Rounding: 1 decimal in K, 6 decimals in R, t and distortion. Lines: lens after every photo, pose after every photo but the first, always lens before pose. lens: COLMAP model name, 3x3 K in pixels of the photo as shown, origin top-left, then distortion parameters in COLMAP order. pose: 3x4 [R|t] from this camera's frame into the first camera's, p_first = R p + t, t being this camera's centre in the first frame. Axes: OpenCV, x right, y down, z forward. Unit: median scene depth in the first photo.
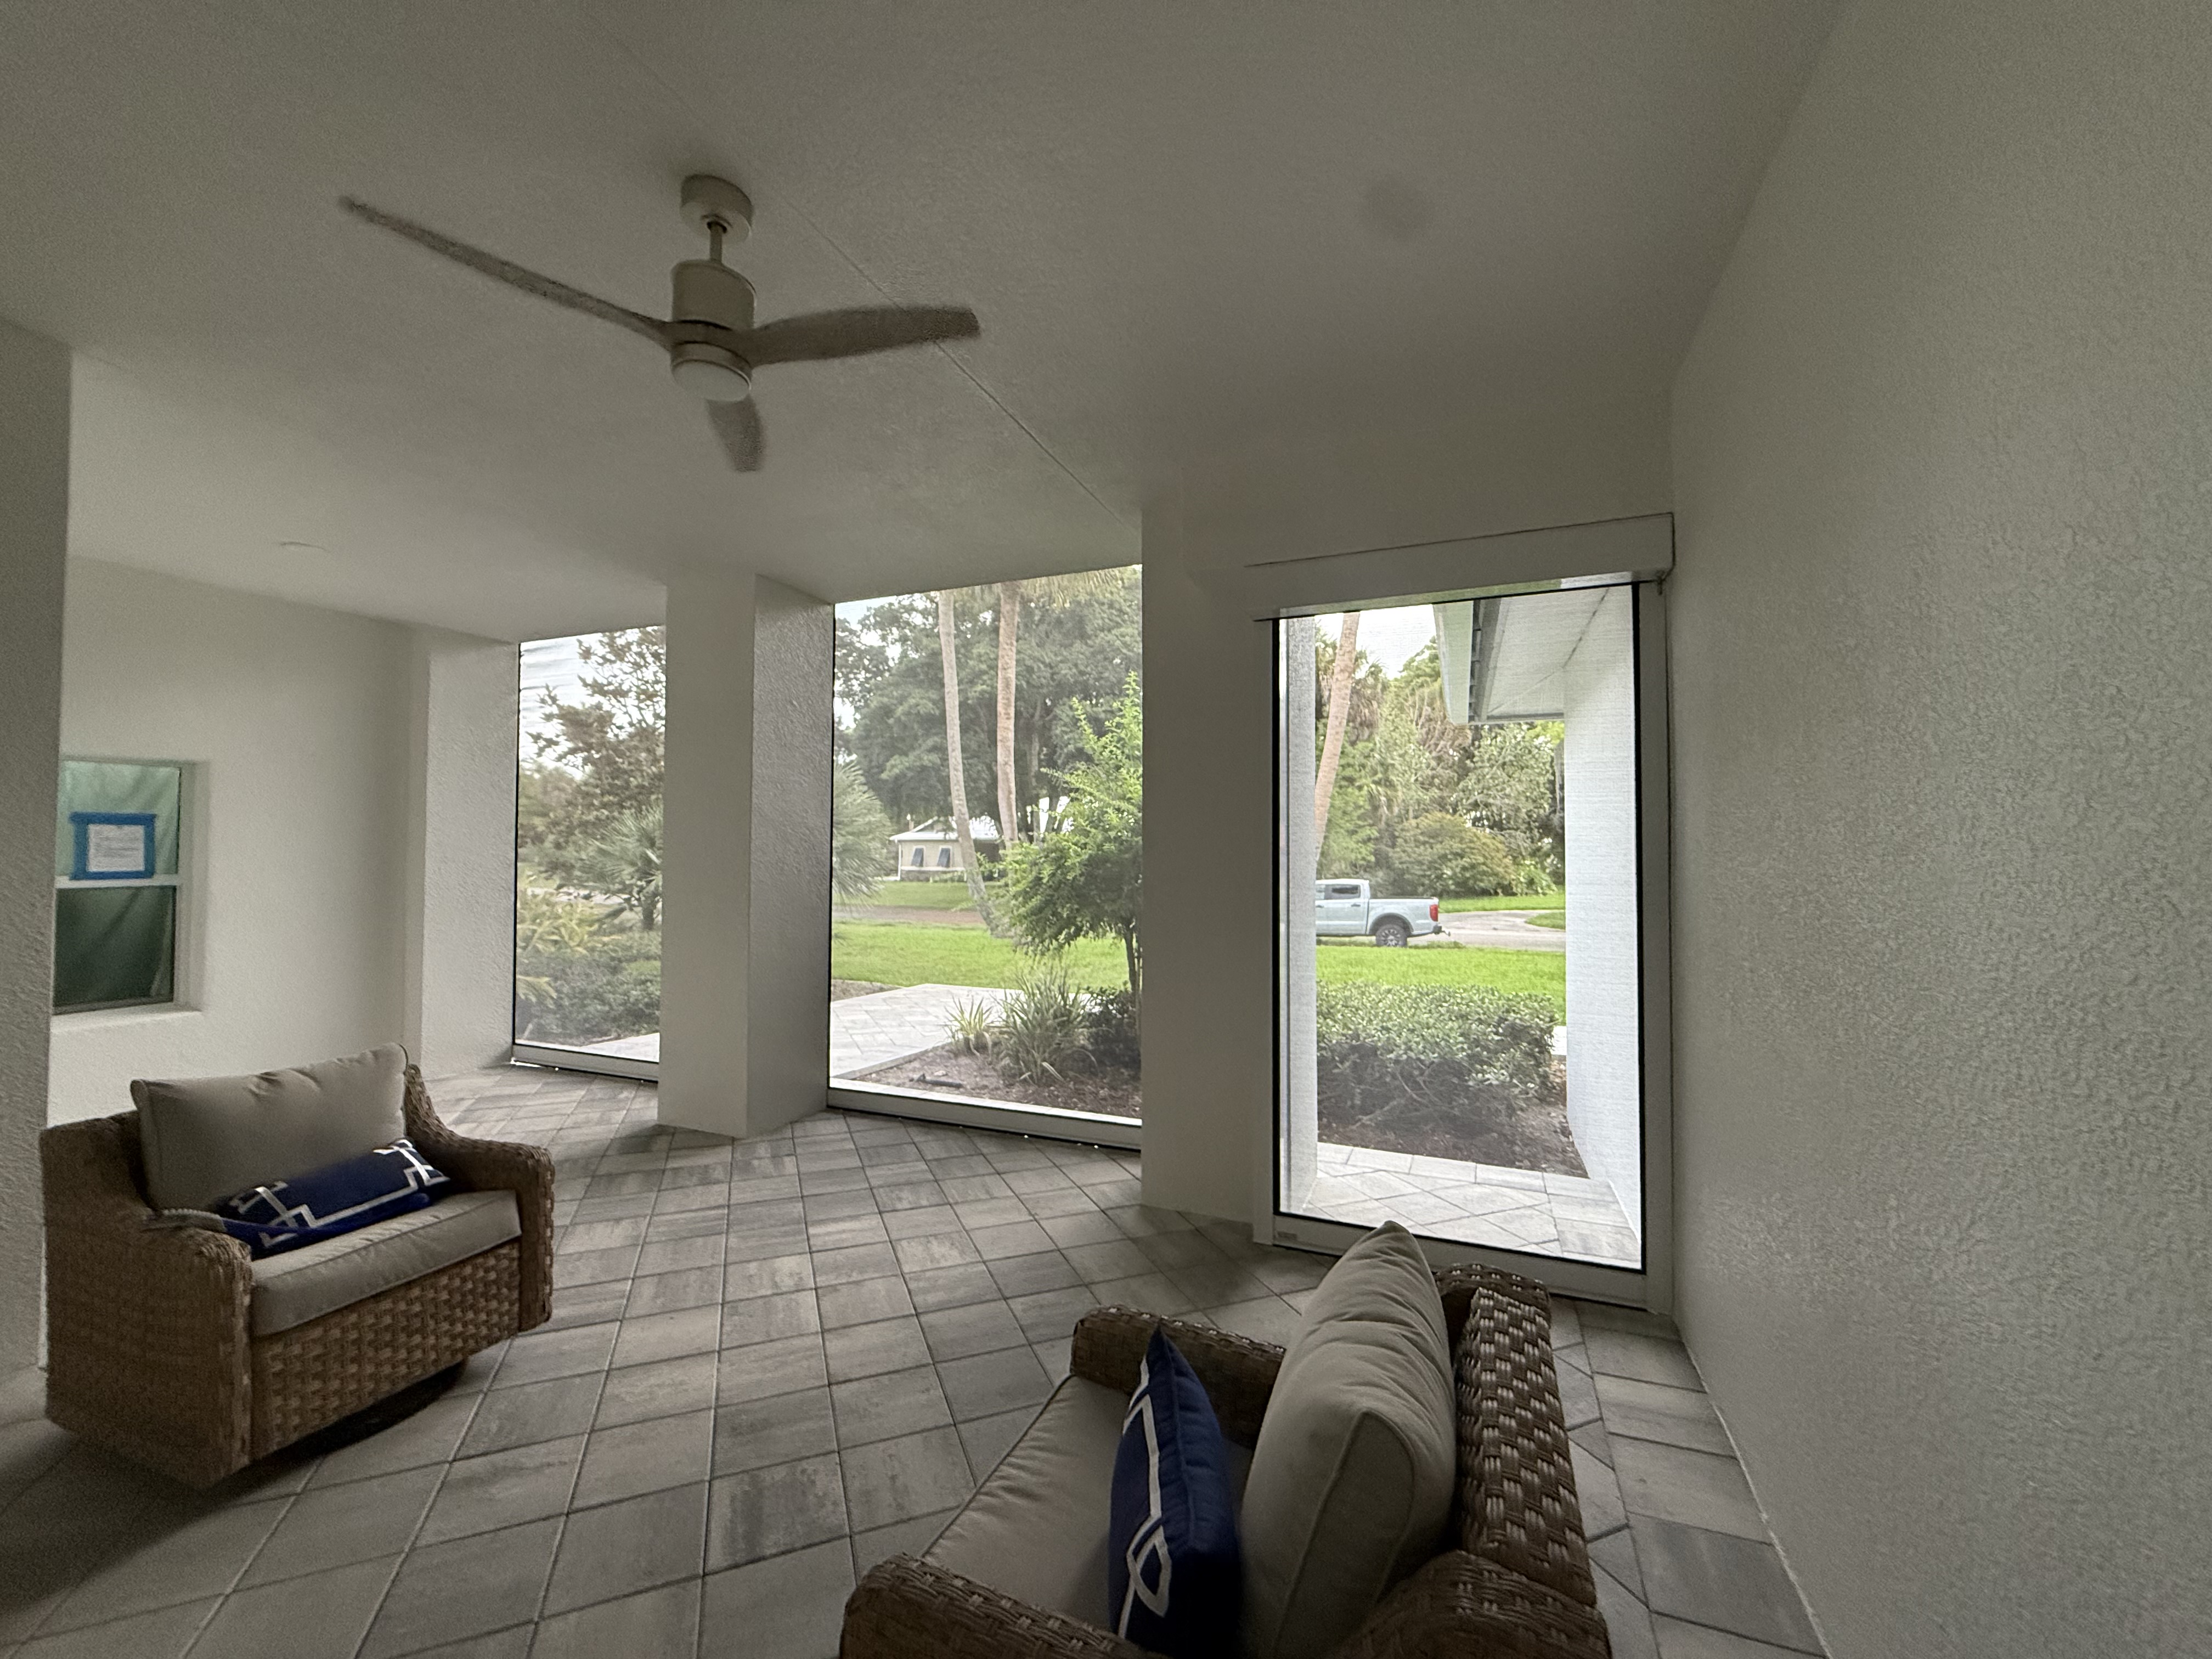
lens RADIAL K [[877.2, 0, 1106.0], [0, 877.2, 829.5], [0, 0, 1]] dist [0.000093, 0.000055]
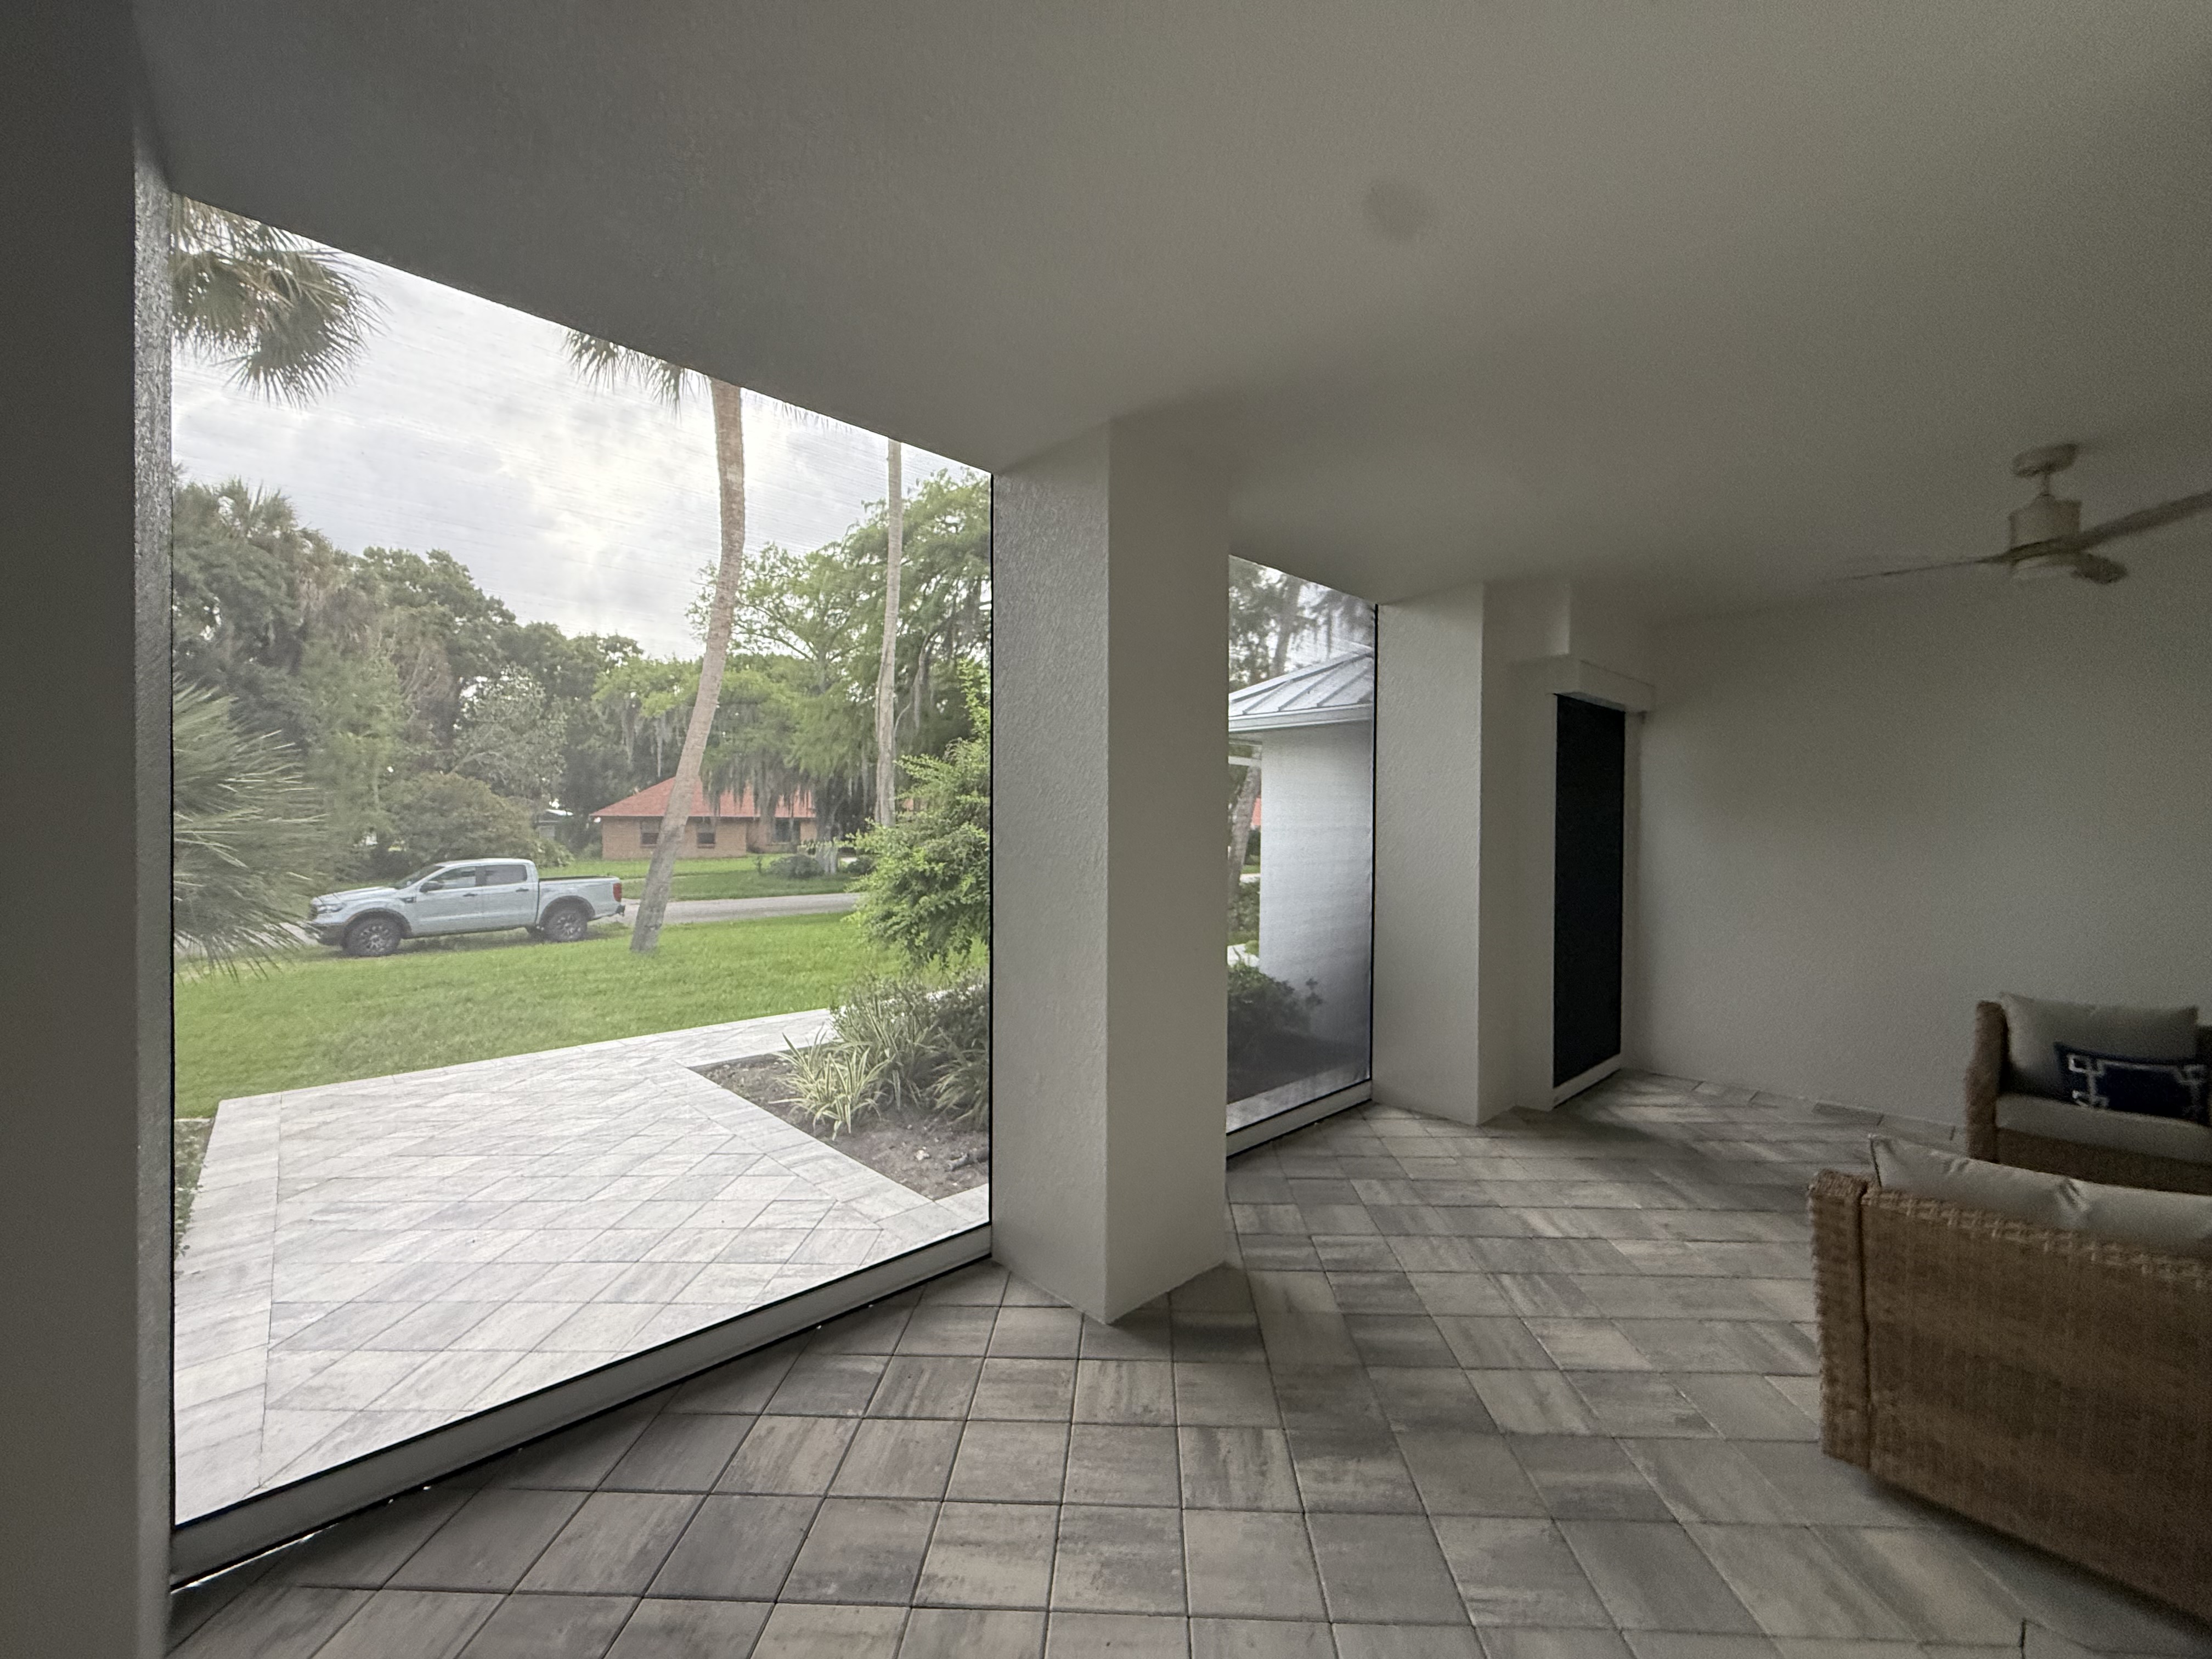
lens RADIAL K [[877.2, 0, 1106.0], [0, 877.2, 829.5], [0, 0, 1]] dist [0.000093, 0.000055]
pose [[0.398077, -0.006079, 0.917332, -0.246140], [-0.027810, 0.999438, 0.018691, 0.001296], [-0.916930, -0.032951, 0.397684, 0.188672]]
